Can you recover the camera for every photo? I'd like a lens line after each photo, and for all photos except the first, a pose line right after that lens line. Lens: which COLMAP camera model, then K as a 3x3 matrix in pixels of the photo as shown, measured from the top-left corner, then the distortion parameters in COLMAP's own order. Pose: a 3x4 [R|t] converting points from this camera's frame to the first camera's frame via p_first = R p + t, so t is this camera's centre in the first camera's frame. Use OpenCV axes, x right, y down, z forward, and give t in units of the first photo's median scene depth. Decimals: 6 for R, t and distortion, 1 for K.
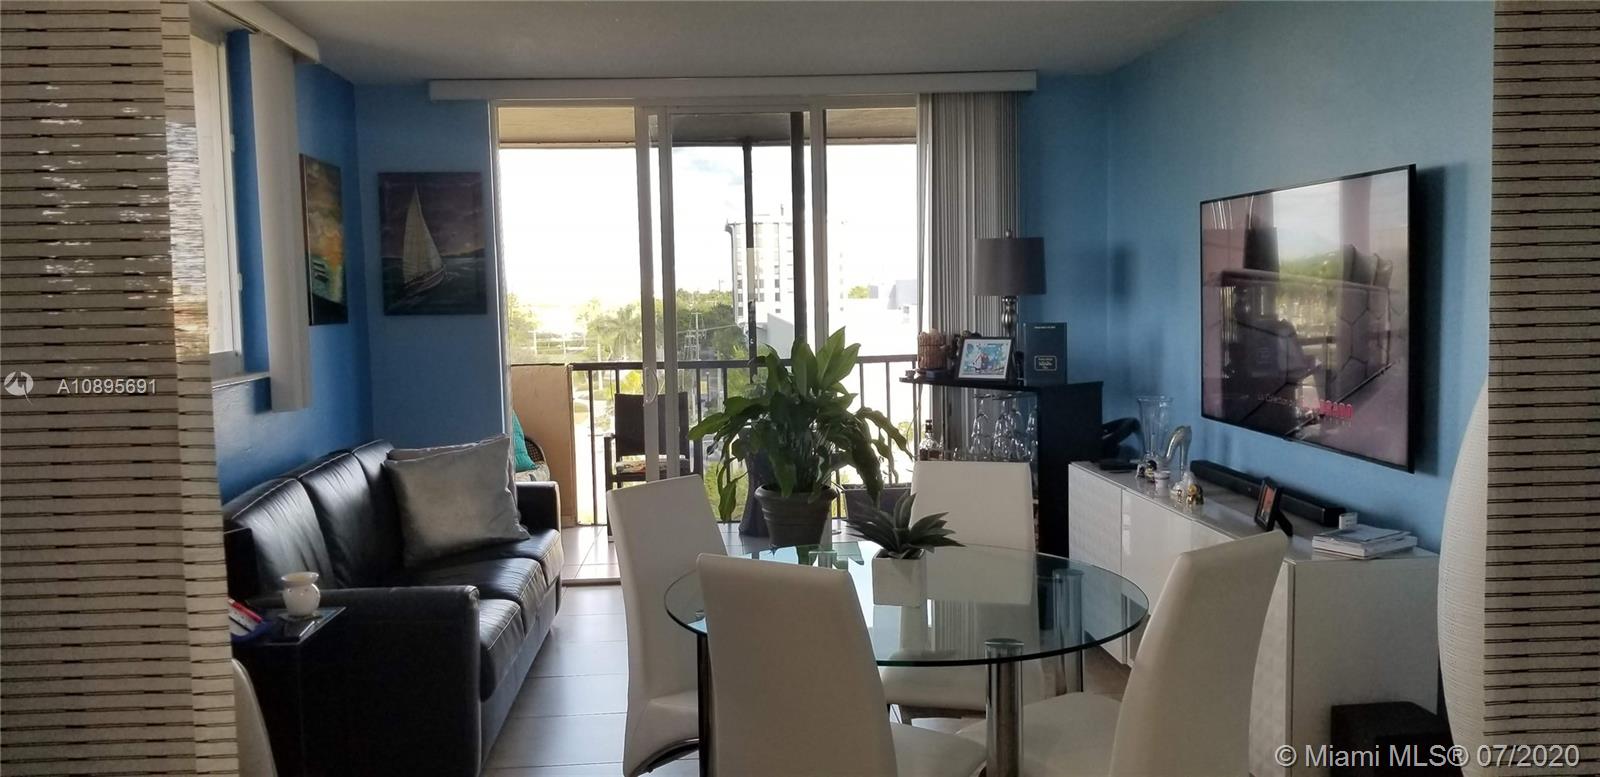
lens RADIAL K [[1220.7, 0, 800.0], [0, 1220.7, 388.5], [0, 0, 1]] dist [0.100616, -0.152719]
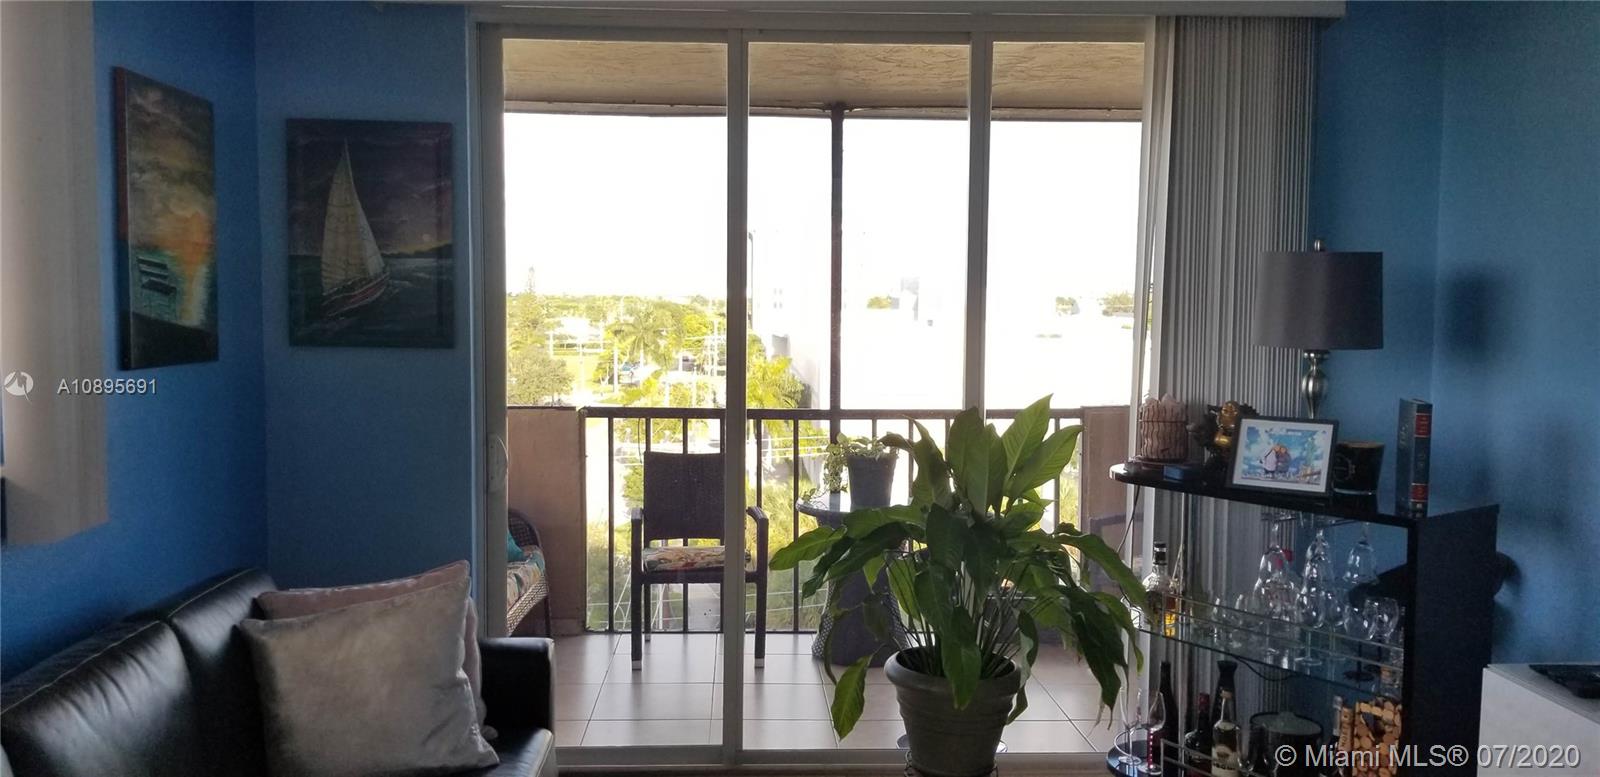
lens RADIAL K [[1237.9, 0, 800.0], [0, 1237.9, 388.5], [0, 0, 1]] dist [0.068255, -0.089791]
pose [[0.999410, 0.031153, -0.014465, -0.069724], [-0.031266, 0.999482, -0.007678, -0.042338], [0.014218, 0.008126, 0.999866, 0.379298]]
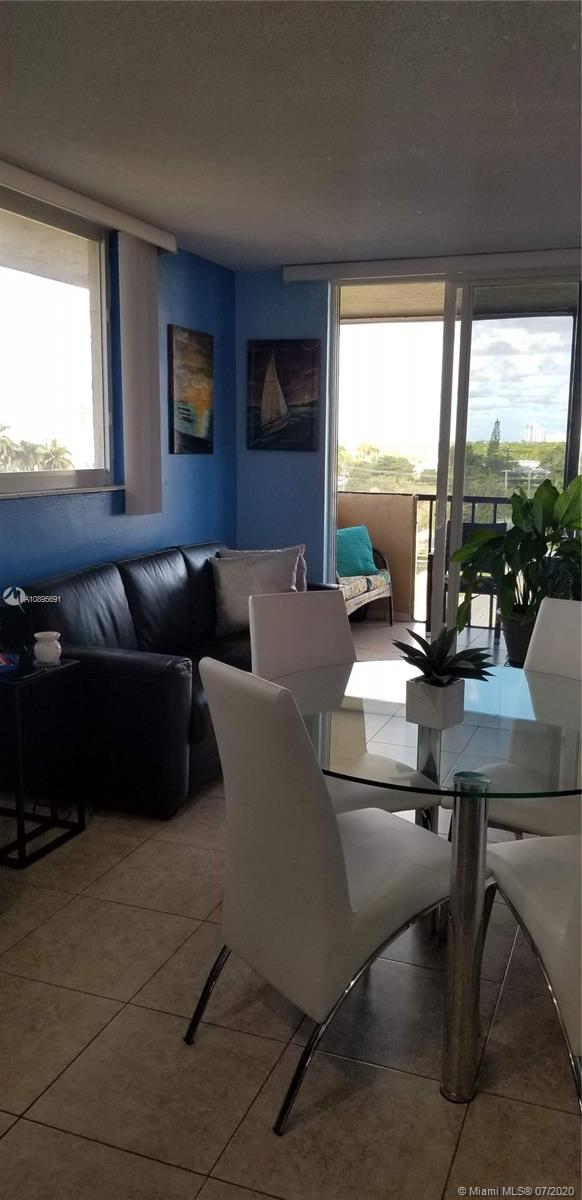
lens RADIAL K [[915.5, 0, 327.2], [0, 915.5, 598.8], [0, 0, 1]] dist [0.100616, -0.152719]
pose [[0.918531, 0.100423, -0.382382, 0.146568], [-0.065558, 0.992500, 0.103175, -0.007202], [0.389875, -0.069701, 0.918226, 0.107020]]
